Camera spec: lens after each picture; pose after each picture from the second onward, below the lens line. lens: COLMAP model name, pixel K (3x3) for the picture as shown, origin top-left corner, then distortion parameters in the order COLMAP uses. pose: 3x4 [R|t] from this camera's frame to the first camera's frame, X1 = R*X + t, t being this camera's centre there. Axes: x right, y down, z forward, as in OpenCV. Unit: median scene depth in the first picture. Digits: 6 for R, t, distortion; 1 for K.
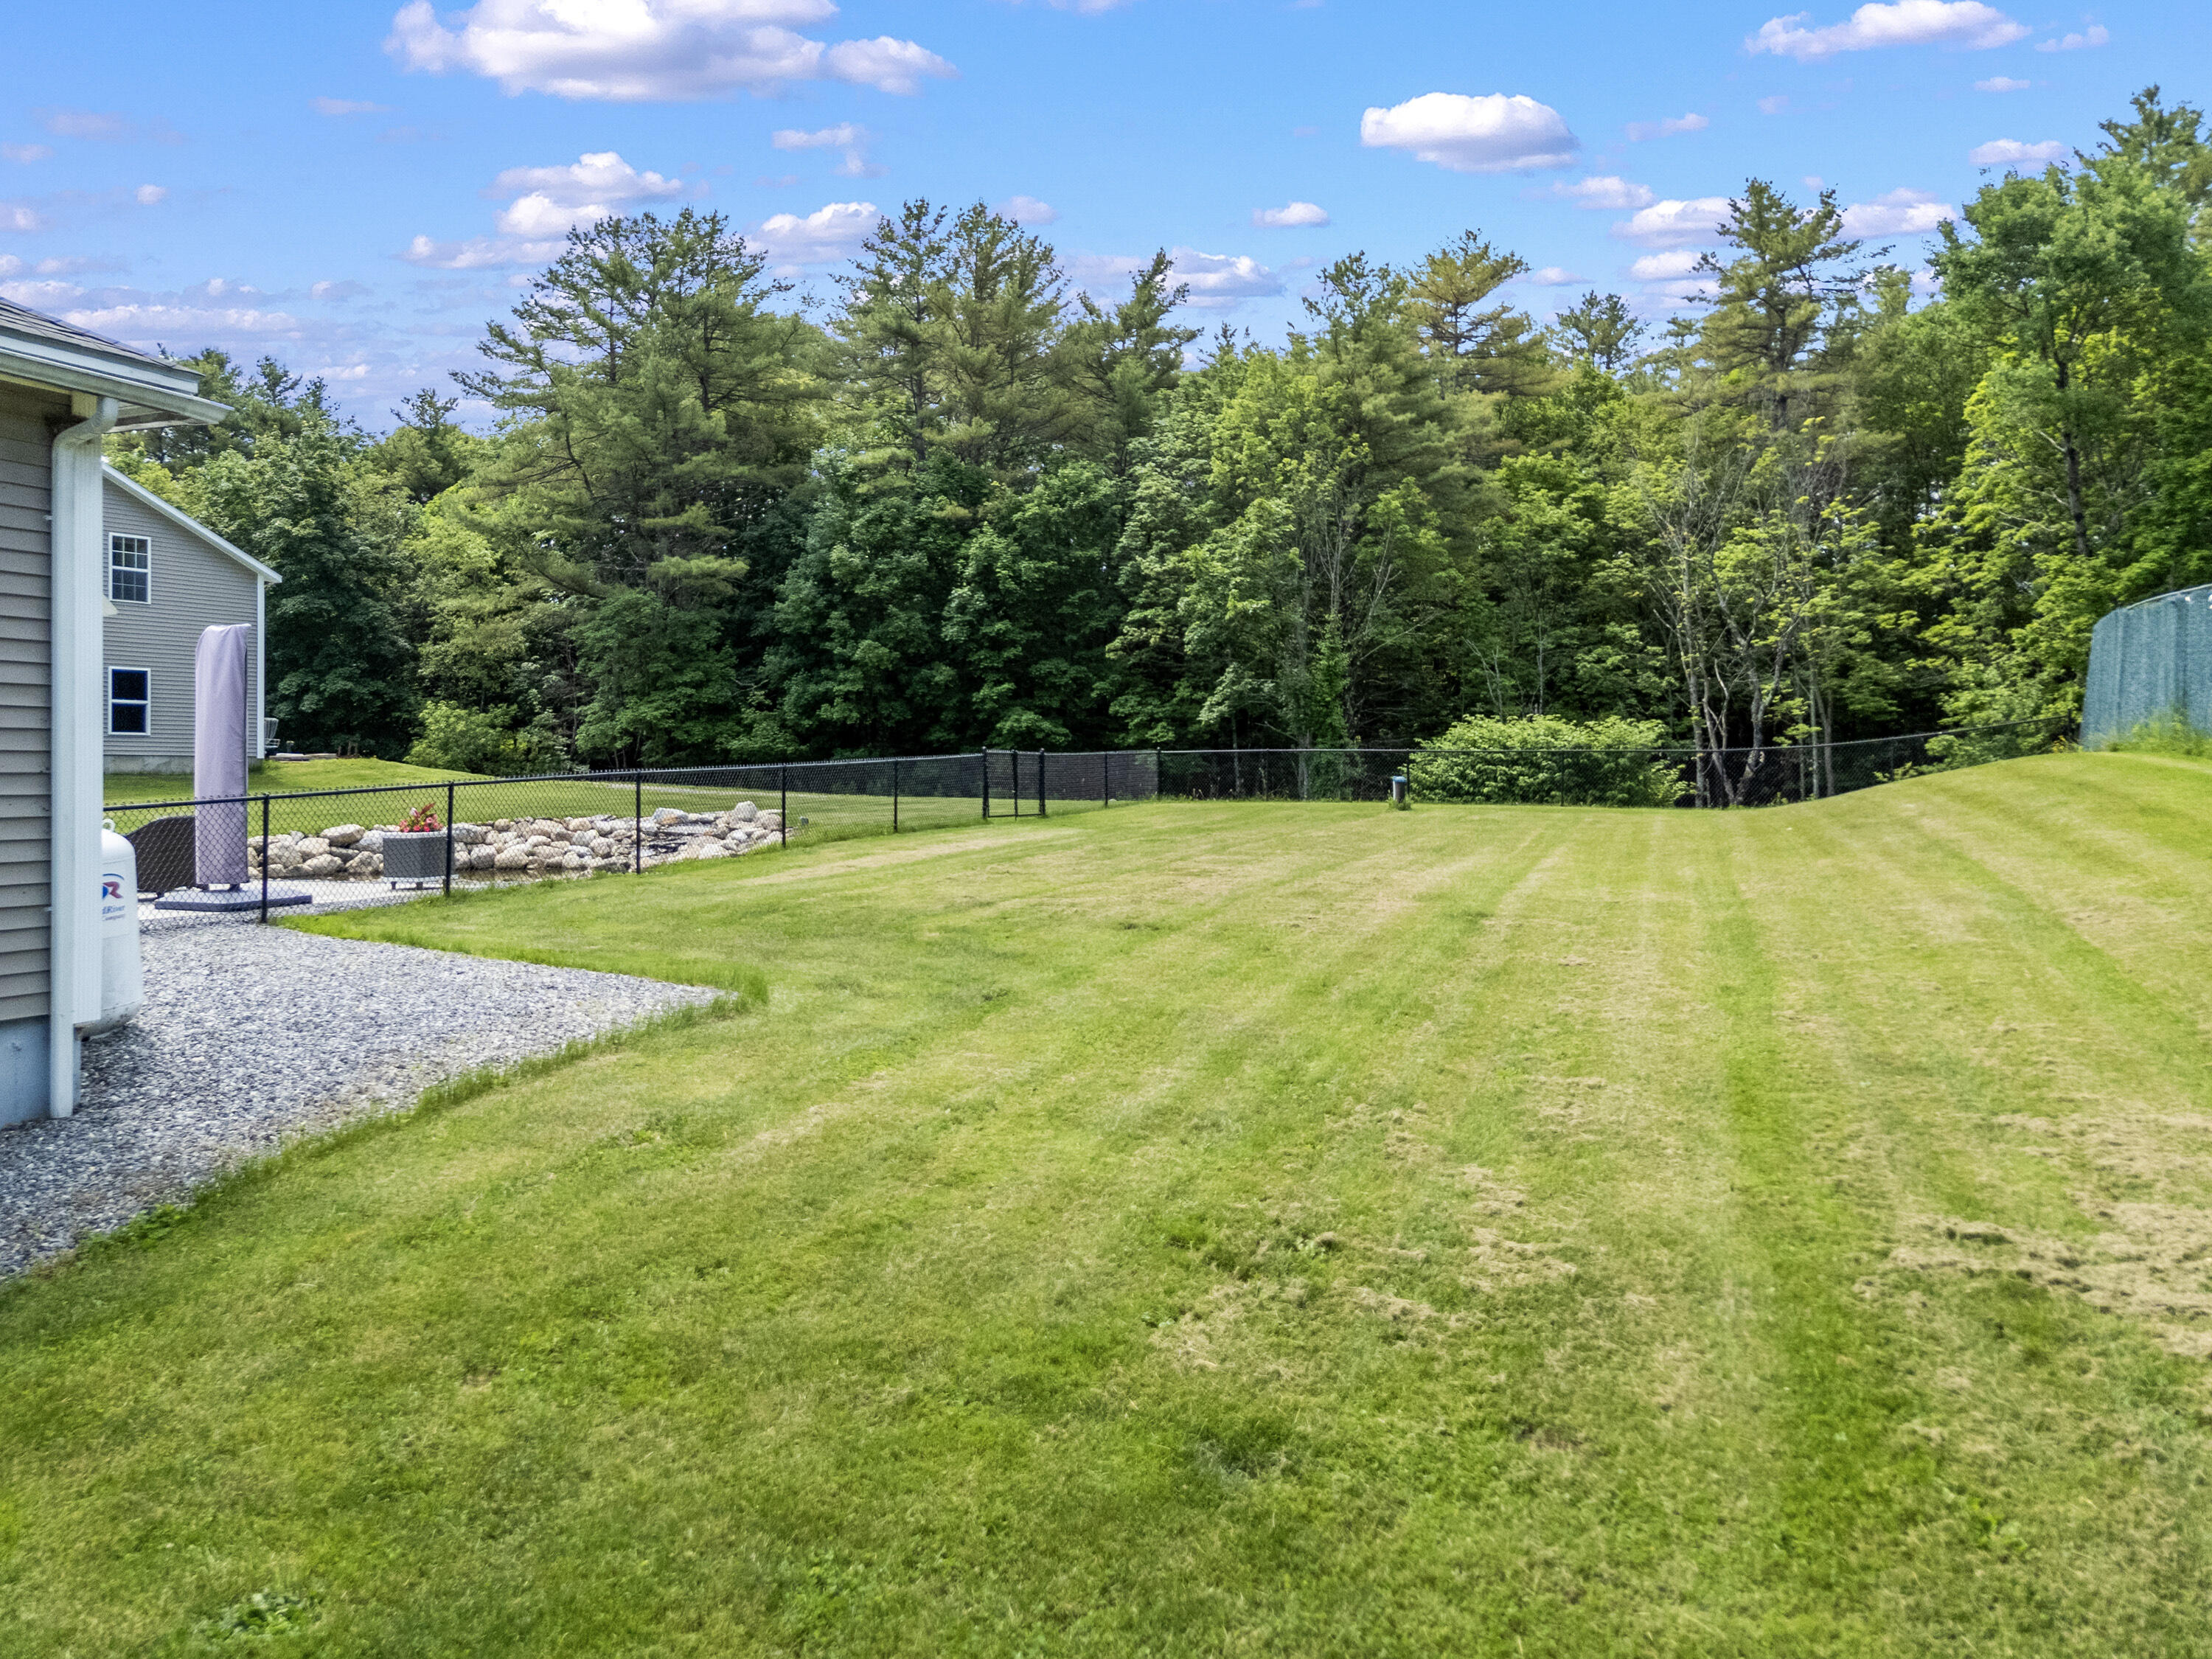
lens RADIAL K [[1515.8, 0, 1106.0], [0, 1515.8, 829.5], [0, 0, 1]] dist [0.041428, -0.052149]
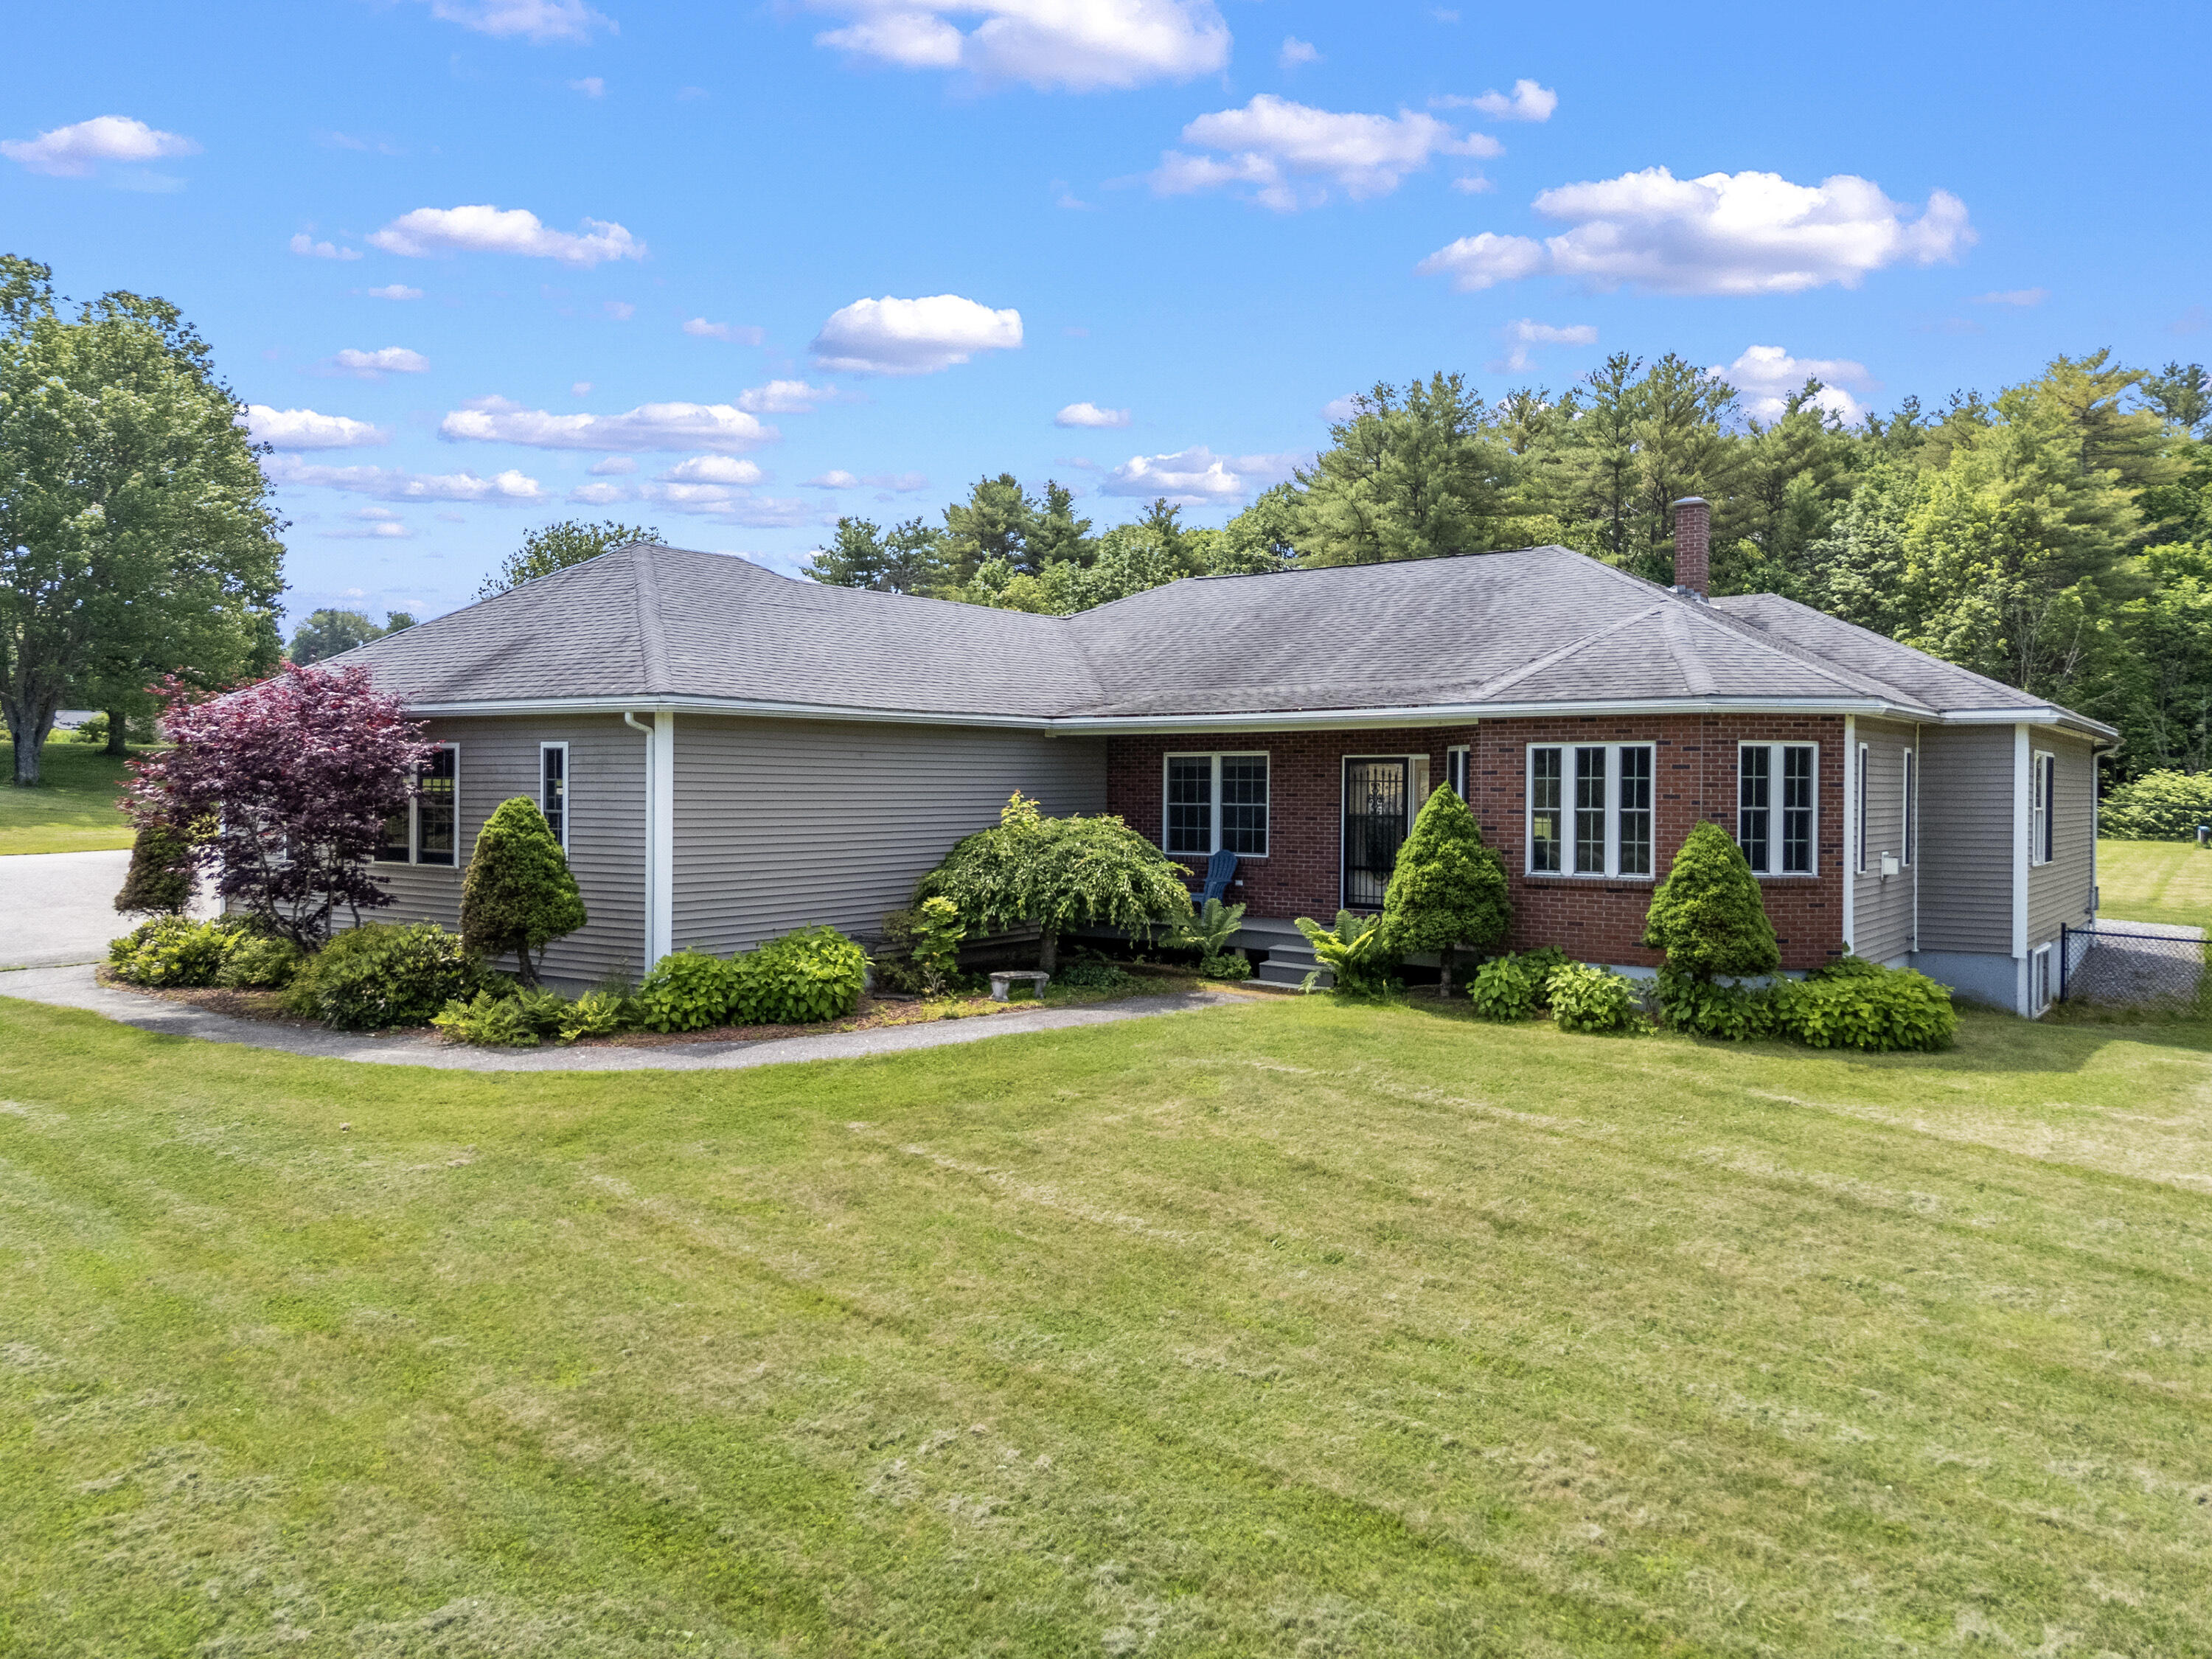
lens RADIAL K [[1515.8, 0, 1106.0], [0, 1515.8, 829.5], [0, 0, 1]] dist [0.041428, -0.052149]
pose [[0.972554, 0.015504, -0.232161, -0.283478], [-0.016559, 0.999860, -0.002598, -0.005743], [0.232088, 0.006371, 0.972674, -0.403253]]
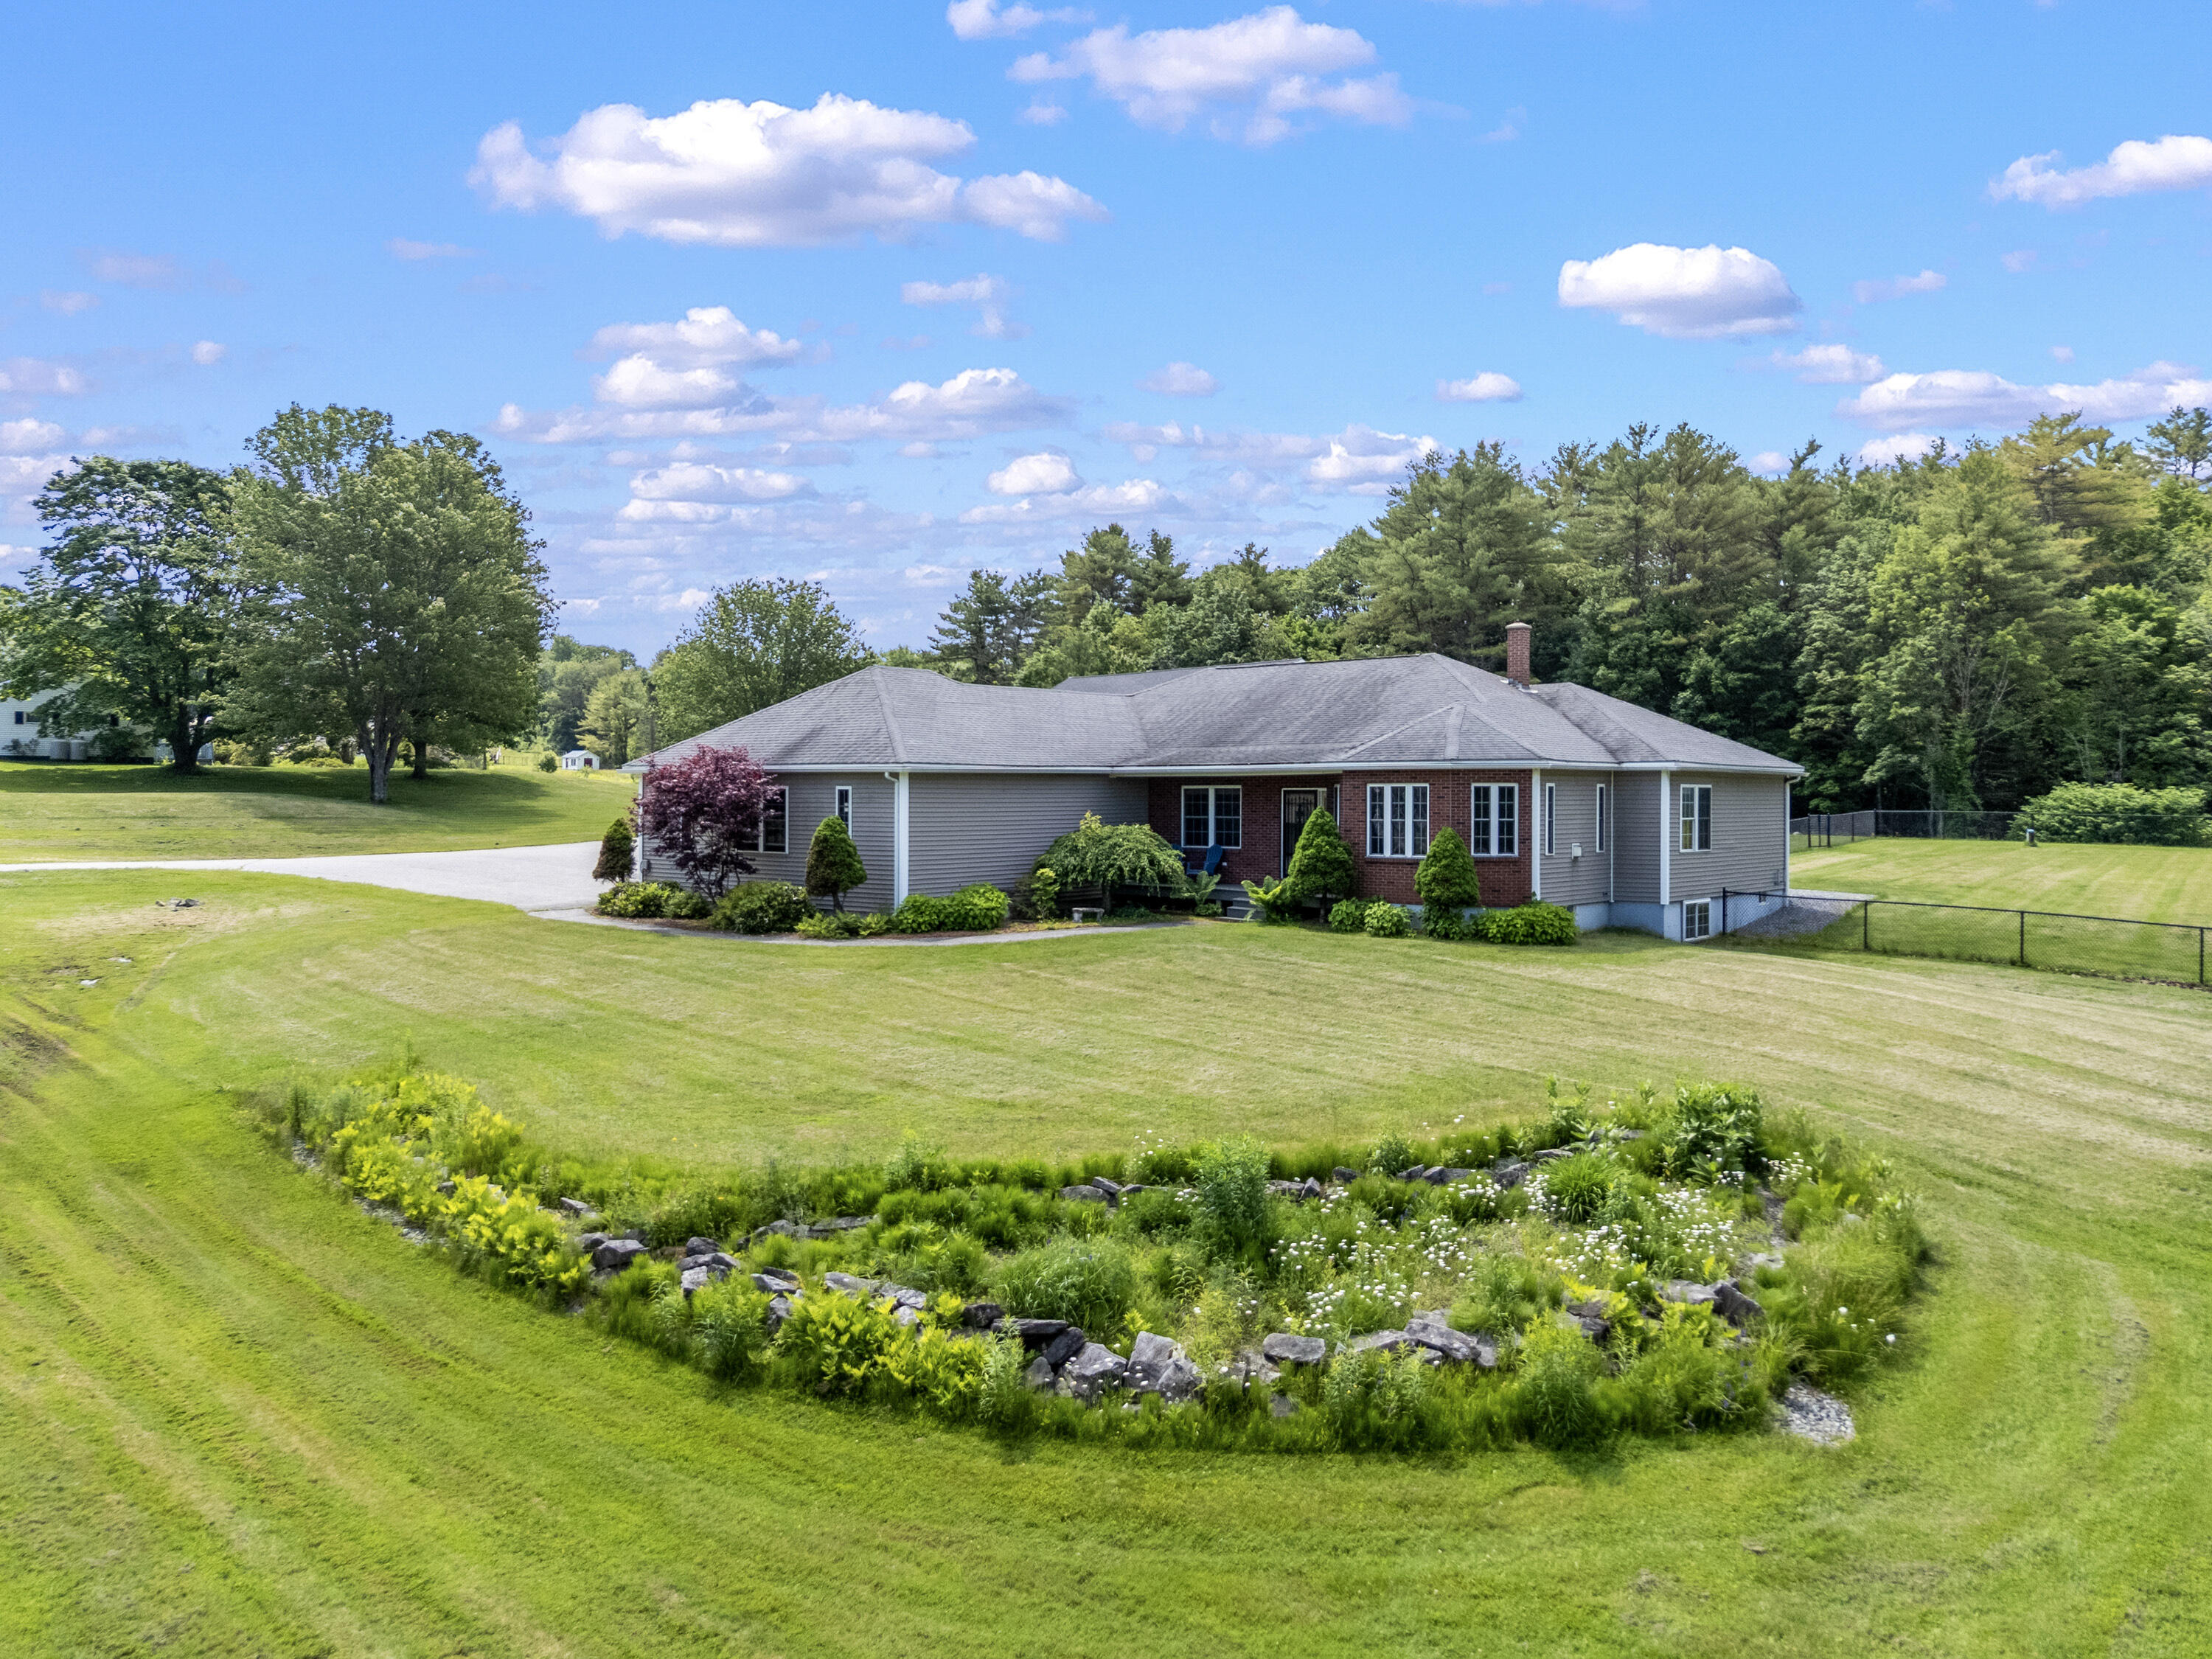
lens RADIAL K [[1532.7, 0, 1106.0], [0, 1532.7, 829.5], [0, 0, 1]] dist [0.000266, 0.000346]
pose [[0.950797, 0.011913, -0.309584, -0.178156], [-0.014365, 0.999881, -0.005642, -0.003857], [0.309480, 0.009811, 0.950855, -0.678097]]
